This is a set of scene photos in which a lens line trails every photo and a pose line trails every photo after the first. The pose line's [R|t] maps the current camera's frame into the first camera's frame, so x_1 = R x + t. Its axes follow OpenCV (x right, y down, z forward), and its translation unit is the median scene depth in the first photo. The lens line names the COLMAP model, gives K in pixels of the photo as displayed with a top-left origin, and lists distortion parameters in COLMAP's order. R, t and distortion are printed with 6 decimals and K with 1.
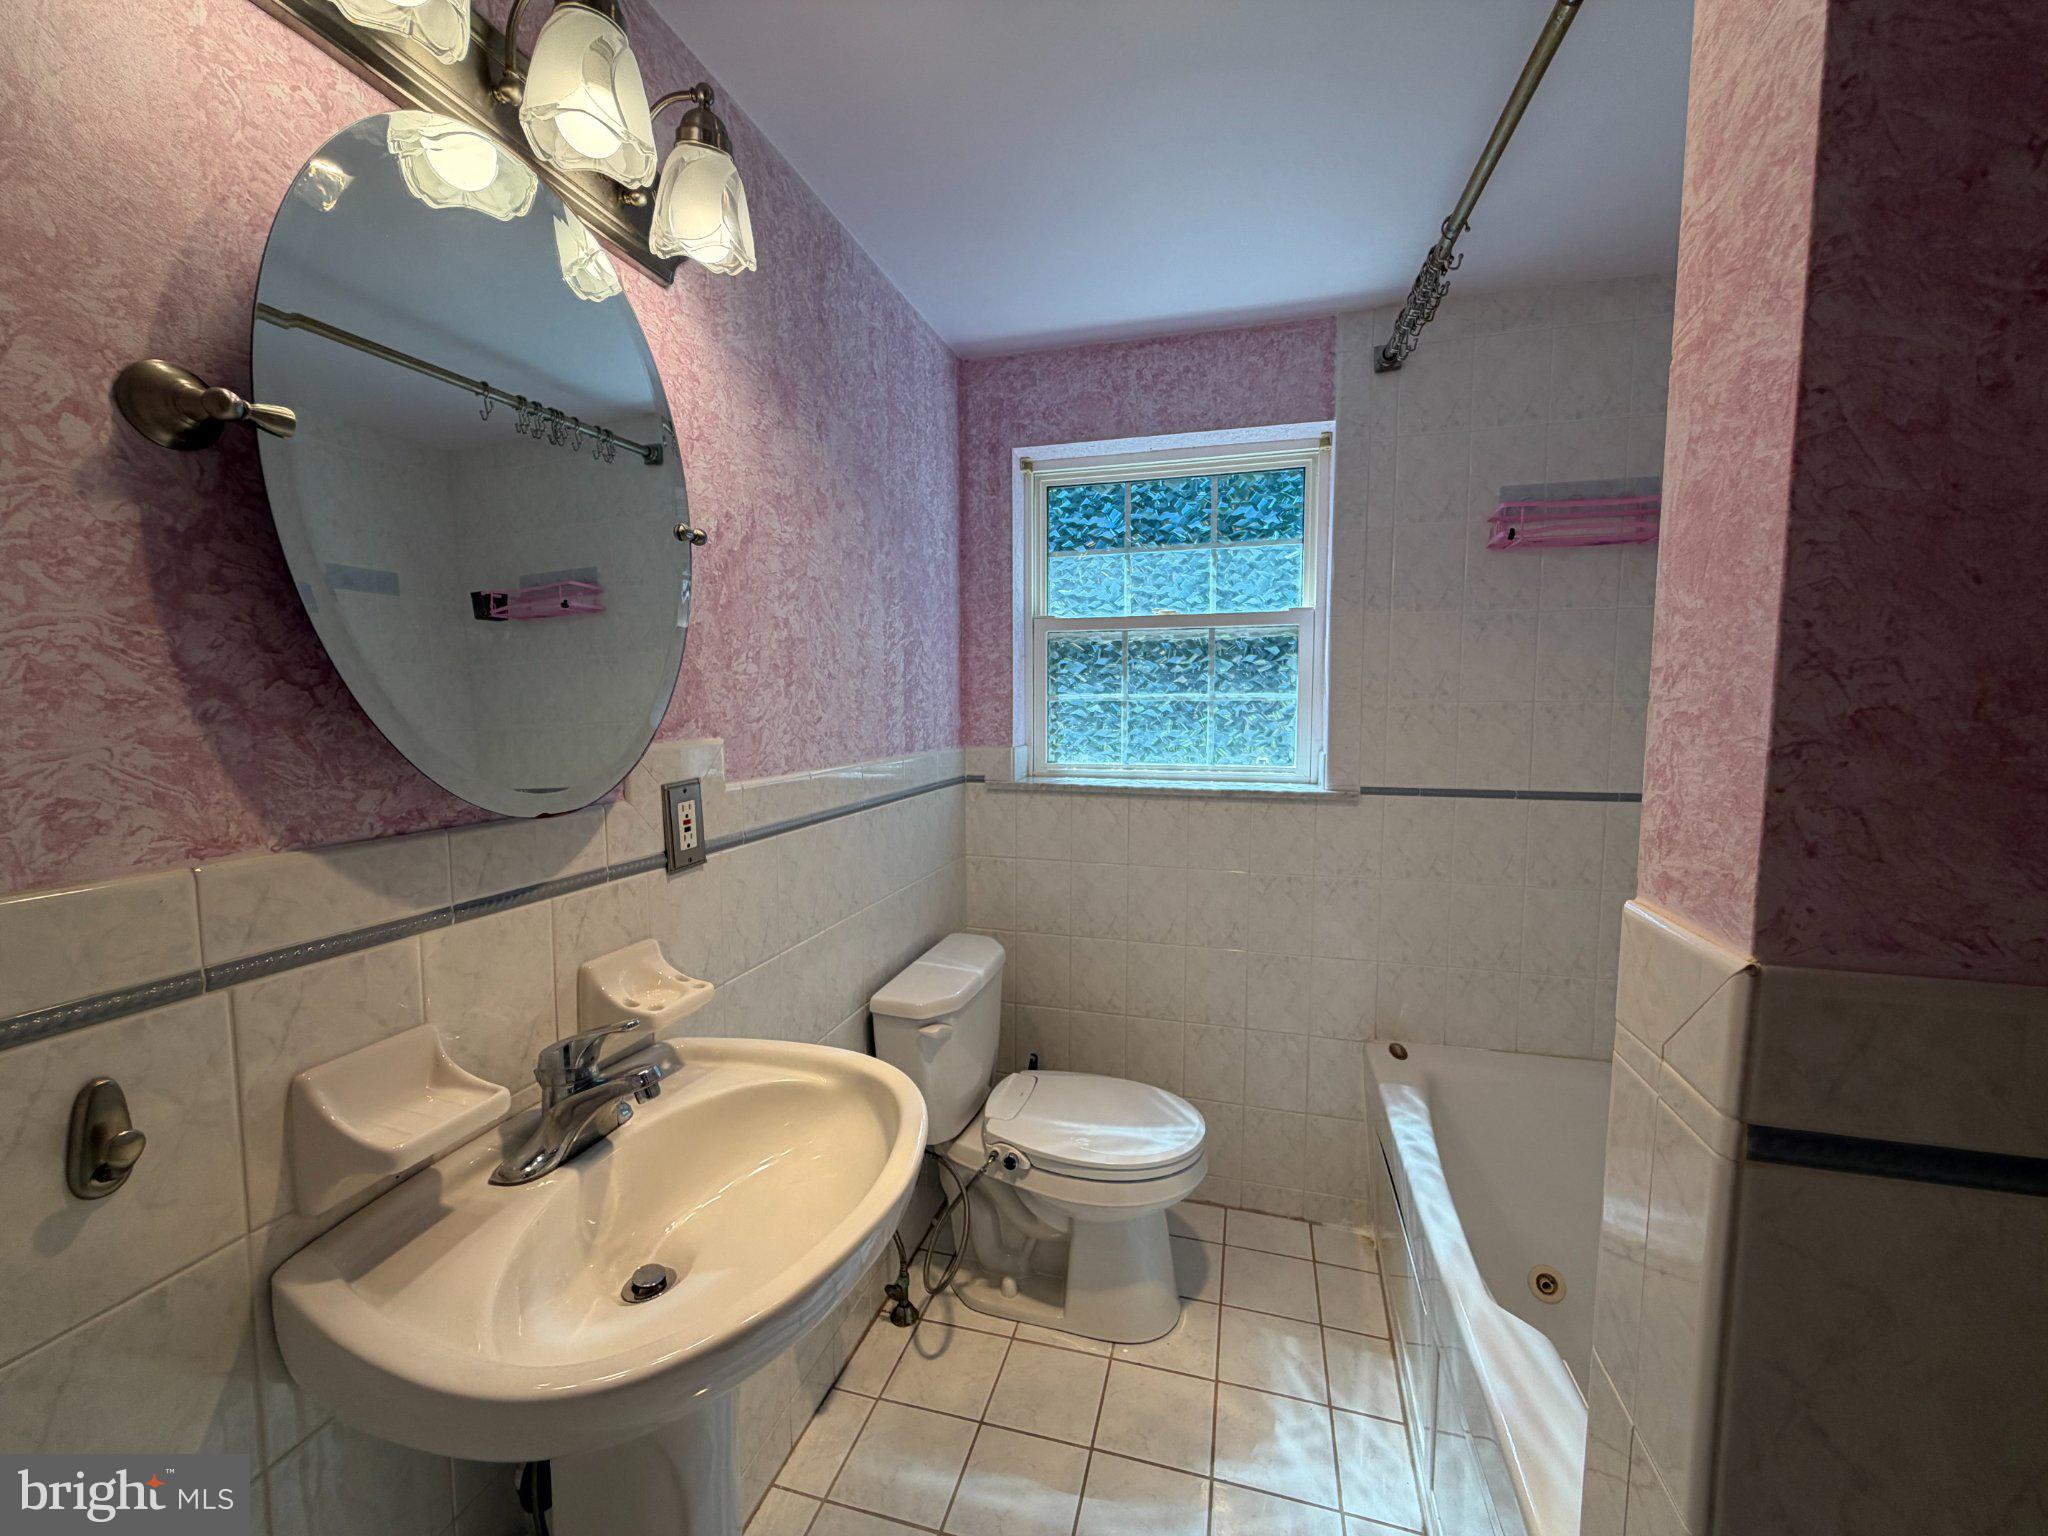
lens RADIAL K [[814.9, 0, 1014.9], [0, 814.9, 766.6], [0, 0, 1]] dist [0.001524, -0.000018]
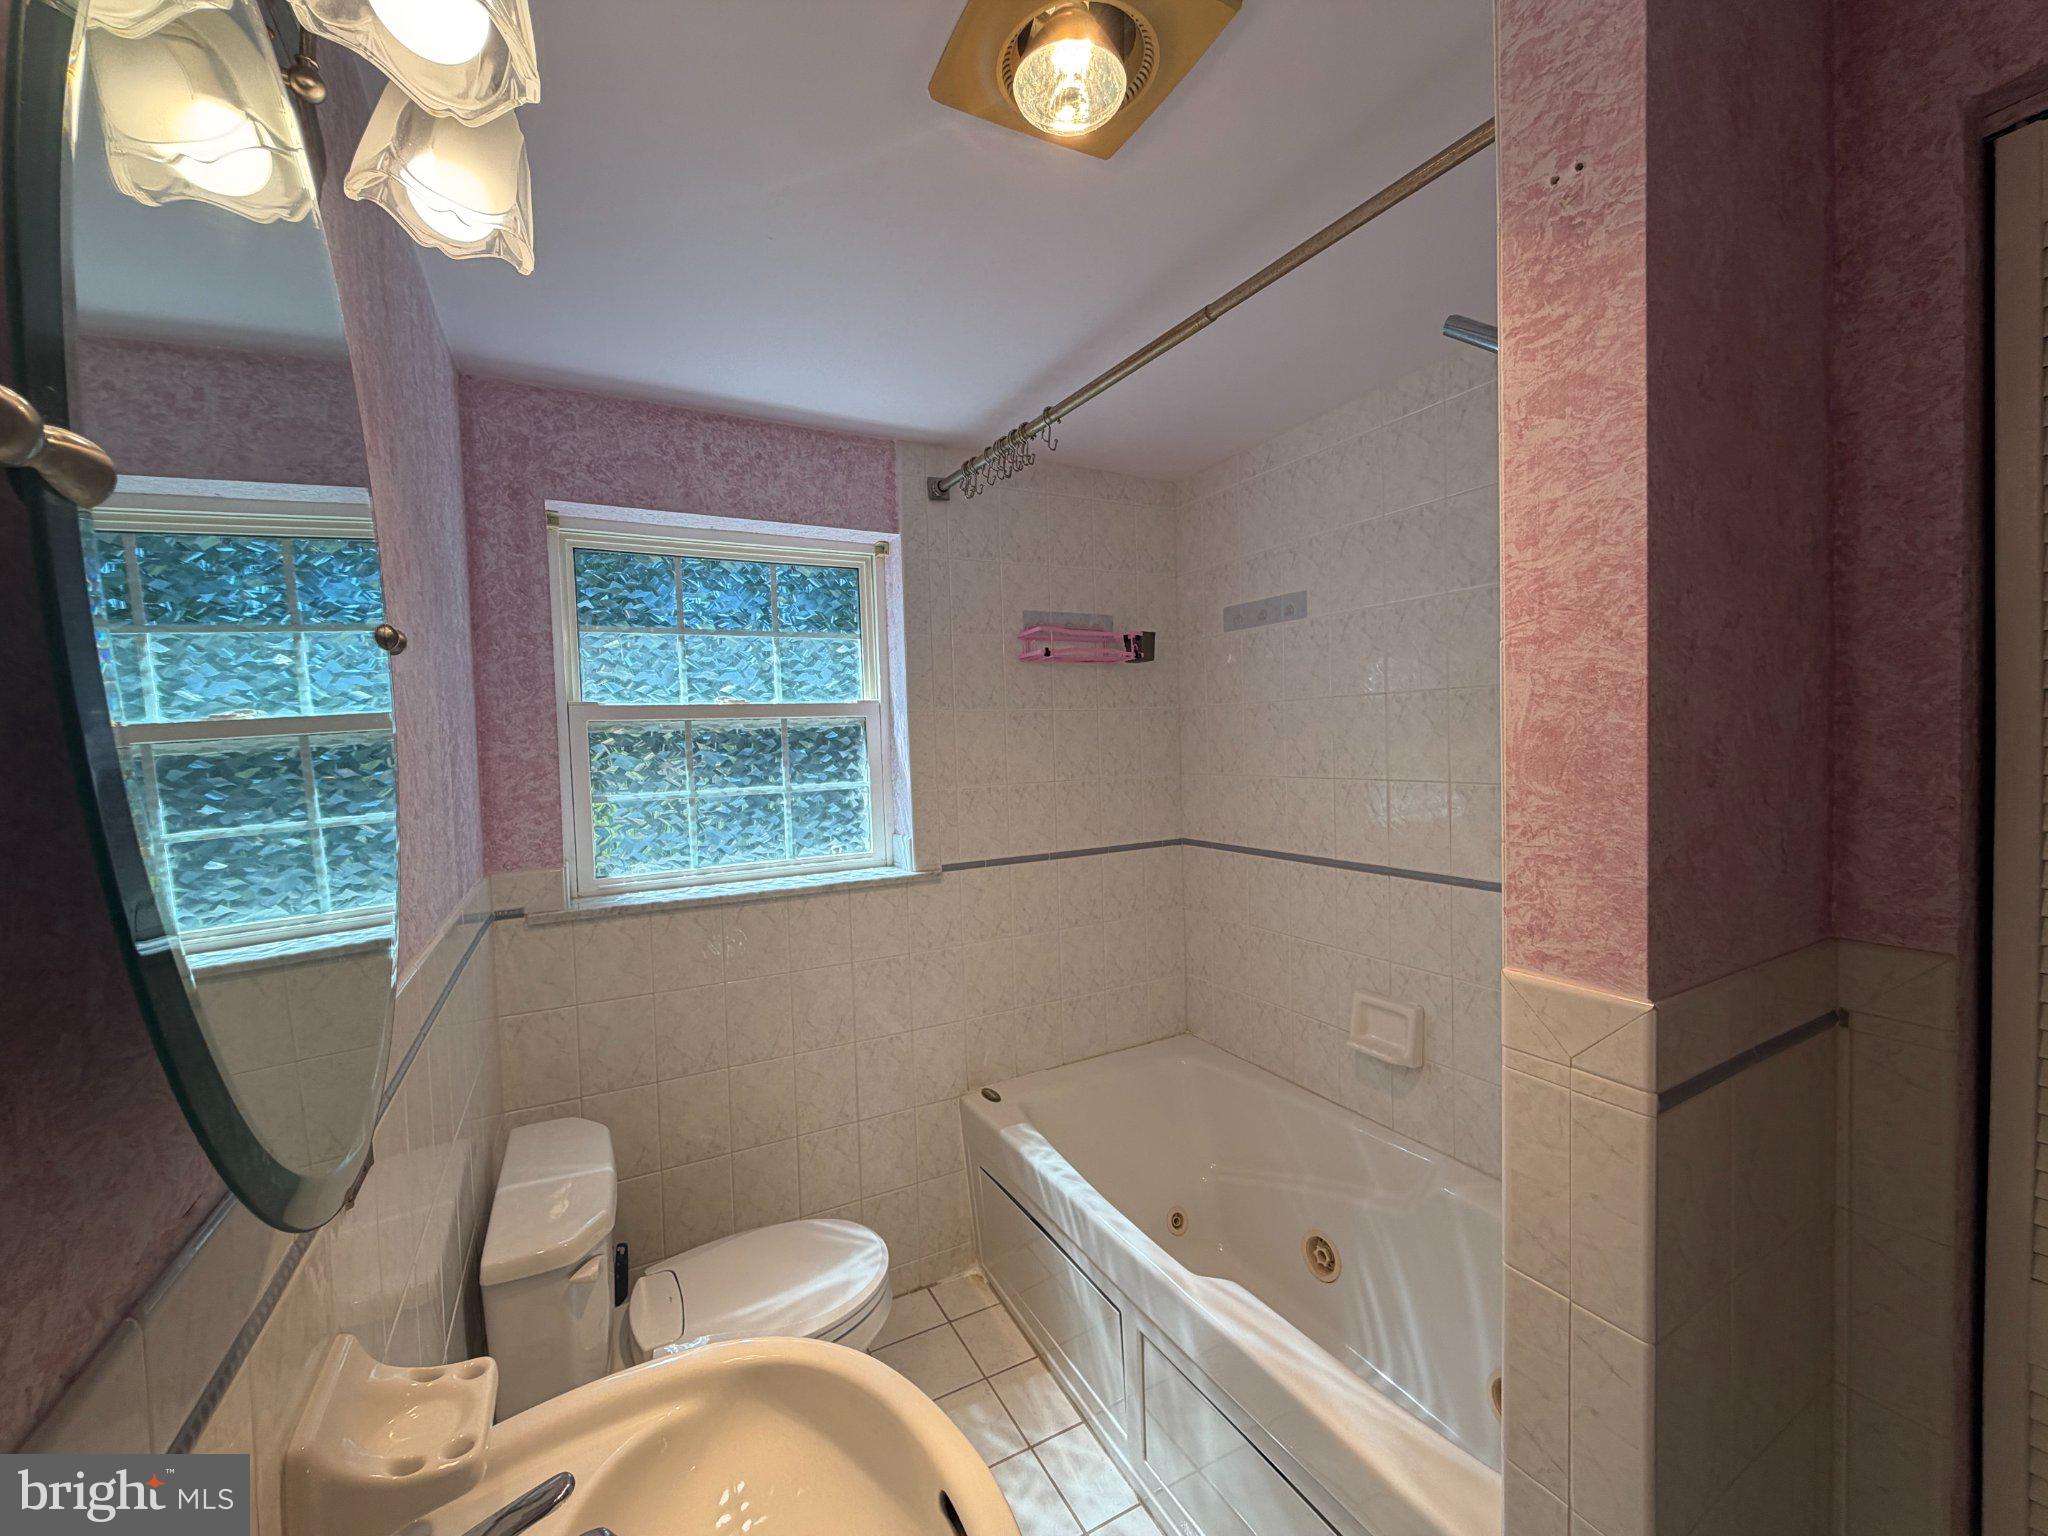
lens RADIAL K [[814.9, 0, 1017.0], [0, 814.9, 767.9], [0, 0, 1]] dist [0.001524, -0.000018]
pose [[0.717260, -0.045781, 0.695300, -0.253340], [0.087064, 0.995908, -0.024240, -0.067796], [-0.691345, 0.077922, 0.718311, 0.121099]]
